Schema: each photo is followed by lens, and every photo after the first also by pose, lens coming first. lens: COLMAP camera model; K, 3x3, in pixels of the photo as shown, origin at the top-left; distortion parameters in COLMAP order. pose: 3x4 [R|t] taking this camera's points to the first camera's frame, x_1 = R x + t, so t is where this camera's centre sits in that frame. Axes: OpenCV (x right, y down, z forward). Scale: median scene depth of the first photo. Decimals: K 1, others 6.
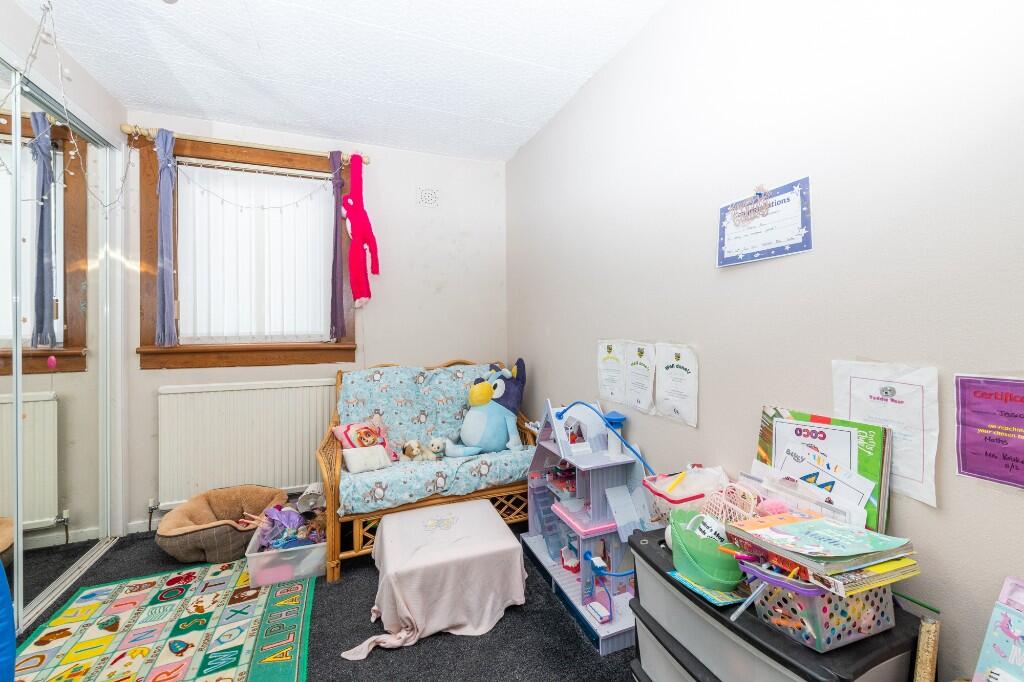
lens RADIAL K [[409.0, 0, 515.9], [0, 409.0, 329.3], [0, 0, 1]] dist [0.008521, -0.005398]
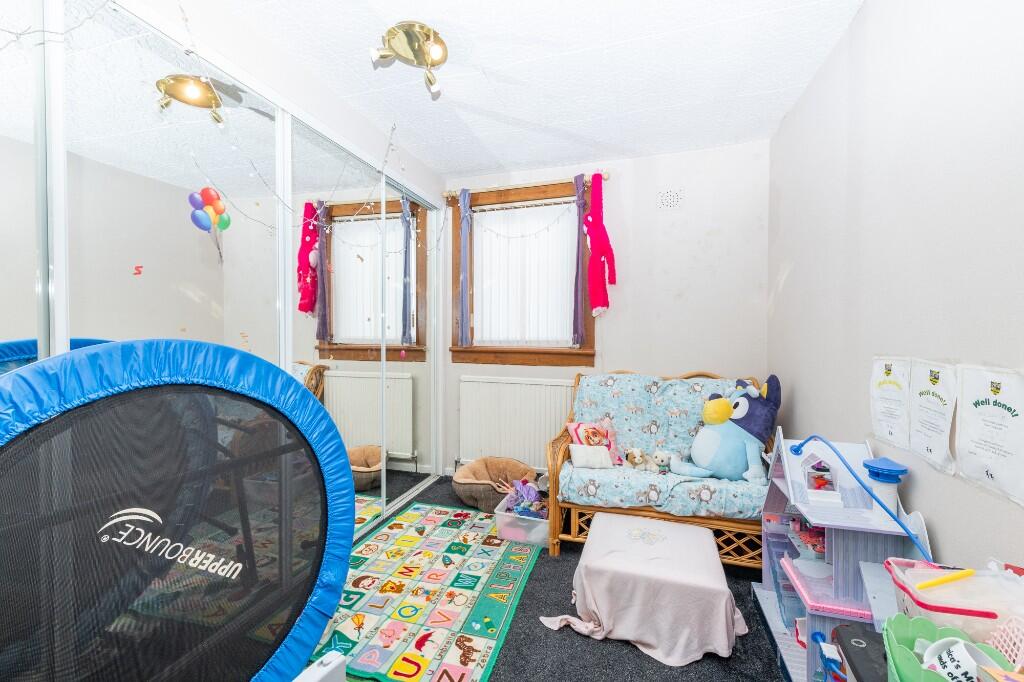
lens RADIAL K [[404.4, 0, 516.6], [0, 404.4, 343.6], [0, 0, 1]] dist [0.001724, -0.005539]
pose [[0.778192, 0.025793, -0.627497, 0.243638], [-0.016829, 0.999654, 0.020221, 0.000097], [0.627801, -0.005176, 0.778356, 0.086522]]
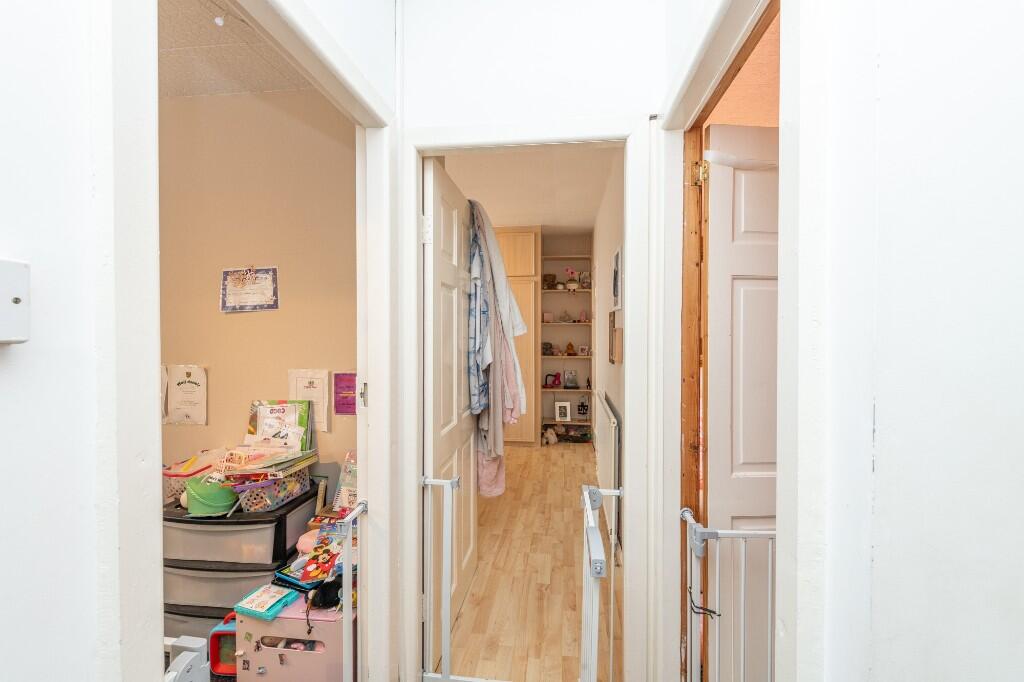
lens RADIAL K [[409.0, 0, 515.9], [0, 409.0, 329.3], [0, 0, 1]] dist [0.008521, -0.005398]
pose [[0.484741, 0.001565, 0.874656, -0.287868], [0.011519, 0.999900, -0.008173, -0.064464], [-0.874582, 0.014037, 0.484675, -0.647968]]
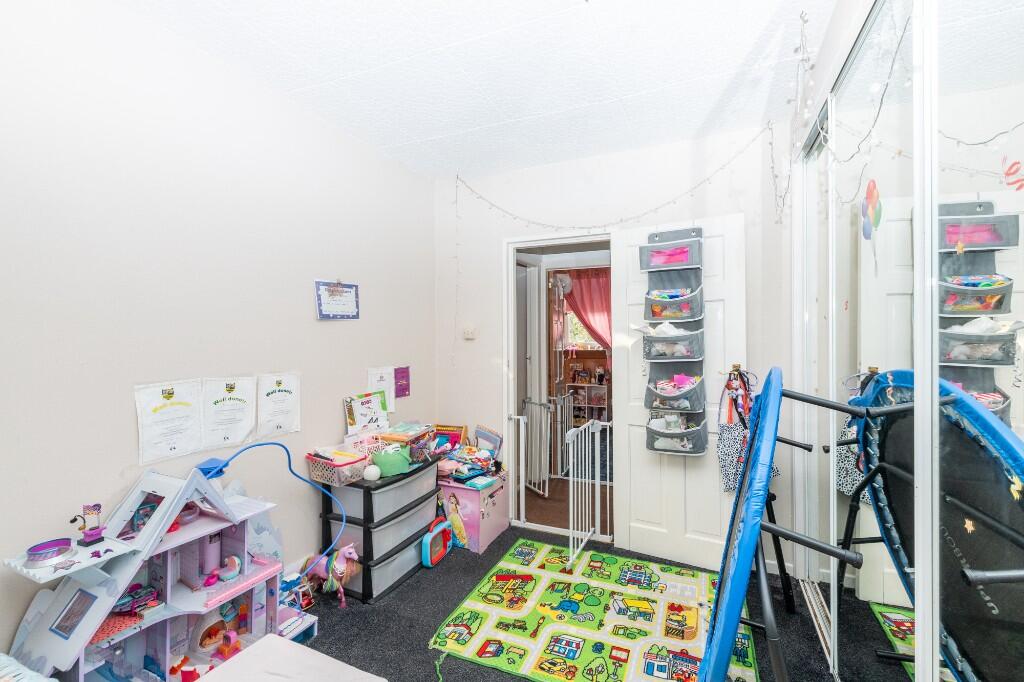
lens RADIAL K [[407.5, 0, 519.8], [0, 407.5, 334.7], [0, 0, 1]] dist [0.015174, -0.005989]
pose [[-0.678509, 0.003842, 0.734582, -1.194599], [0.008640, 0.999959, 0.002750, -0.091285], [-0.734541, 0.008213, -0.678514, 1.521676]]
